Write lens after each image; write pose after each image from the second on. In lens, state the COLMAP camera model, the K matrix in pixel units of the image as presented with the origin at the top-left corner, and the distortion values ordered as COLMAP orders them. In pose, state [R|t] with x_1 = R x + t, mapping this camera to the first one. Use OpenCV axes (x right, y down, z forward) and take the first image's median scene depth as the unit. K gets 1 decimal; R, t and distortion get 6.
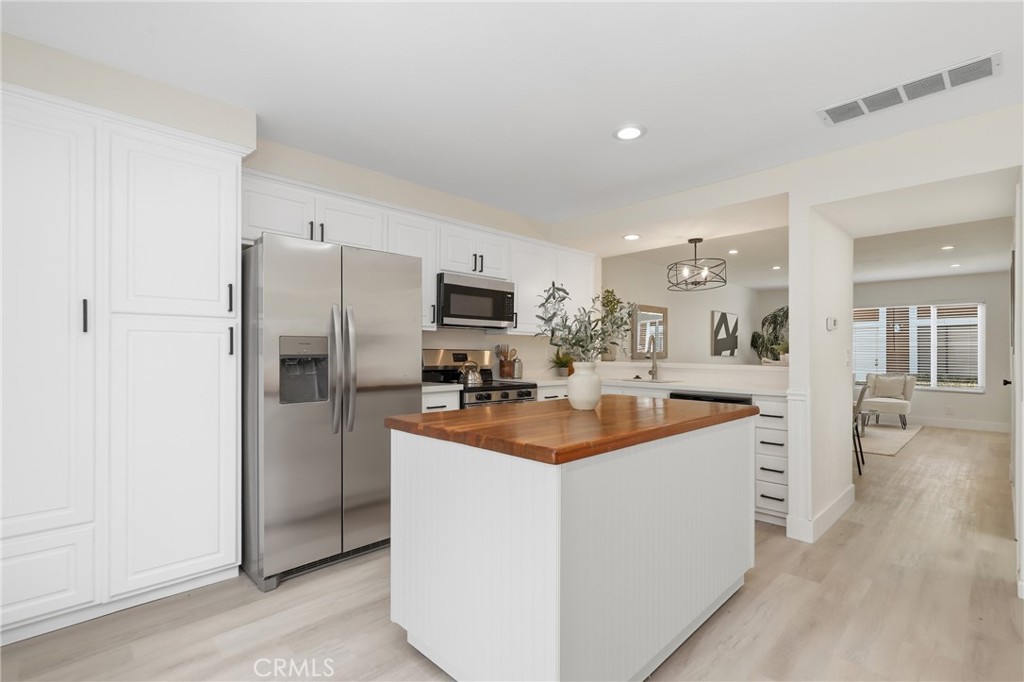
lens RADIAL K [[470.2, 0, 514.1], [0, 470.2, 350.0], [0, 0, 1]] dist [0.000433, -0.000170]
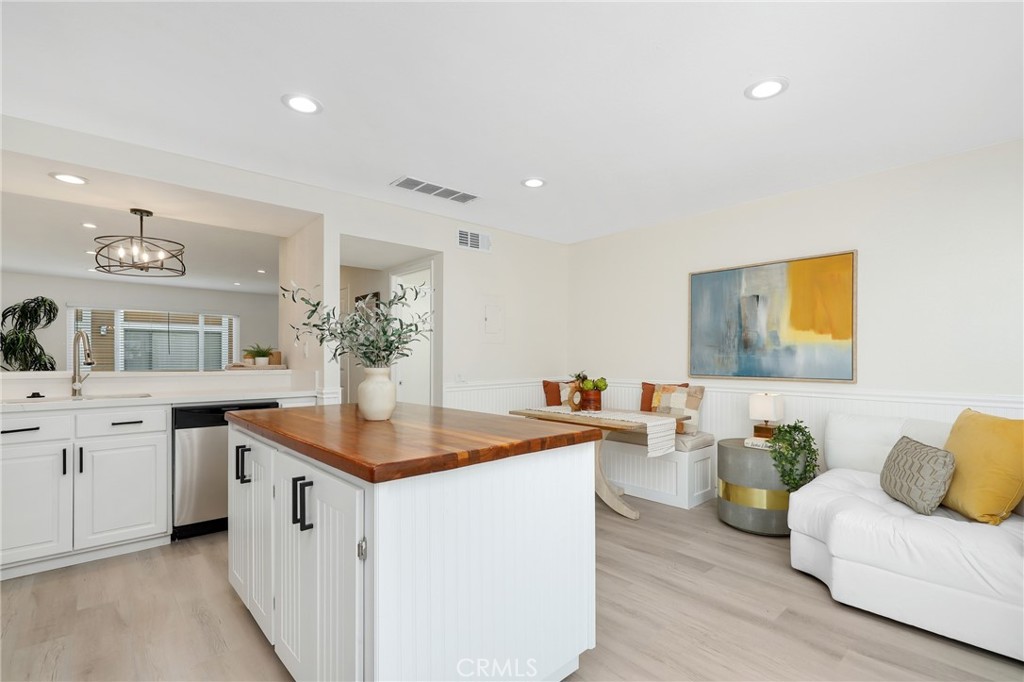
lens RADIAL K [[460.0, 0, 519.1], [0, 460.0, 358.1], [0, 0, 1]] dist [-0.000869, -0.000283]
pose [[0.023219, -0.005331, 0.999716, -0.349832], [-0.007810, 0.999954, 0.005514, -0.000740], [-0.999700, -0.007936, 0.023176, 0.347974]]
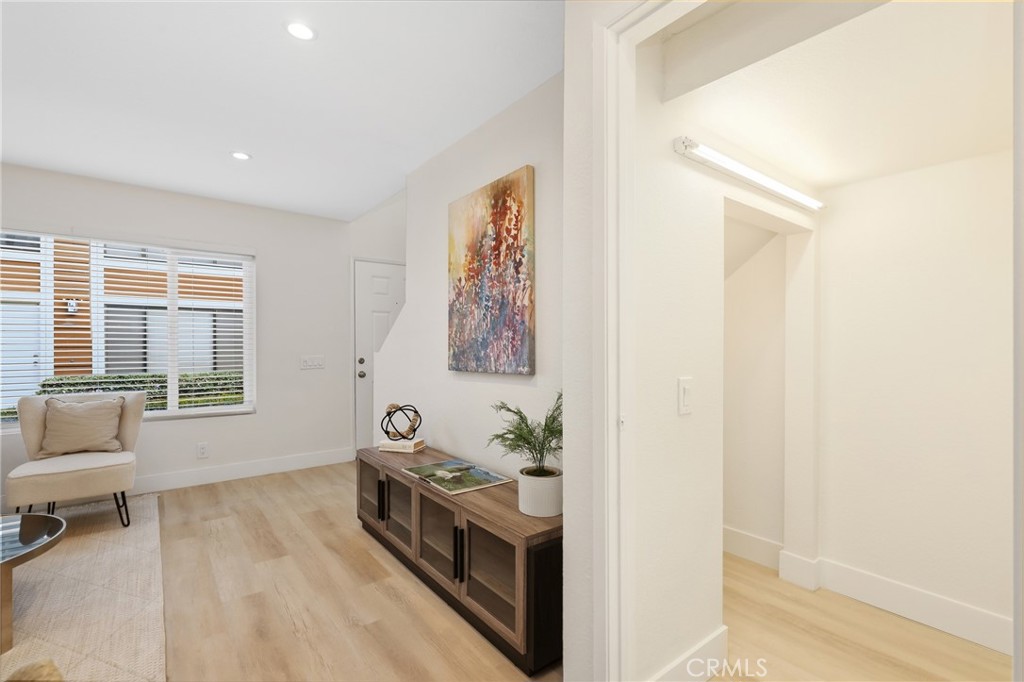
lens RADIAL K [[464.3, 0, 514.3], [0, 464.3, 347.6], [0, 0, 1]] dist [0.001932, -0.000080]
pose [[0.107270, -0.008161, 0.994196, 0.737518], [-0.005958, 0.999943, 0.008851, 0.008587], [-0.994212, -0.006872, 0.107216, 0.987274]]
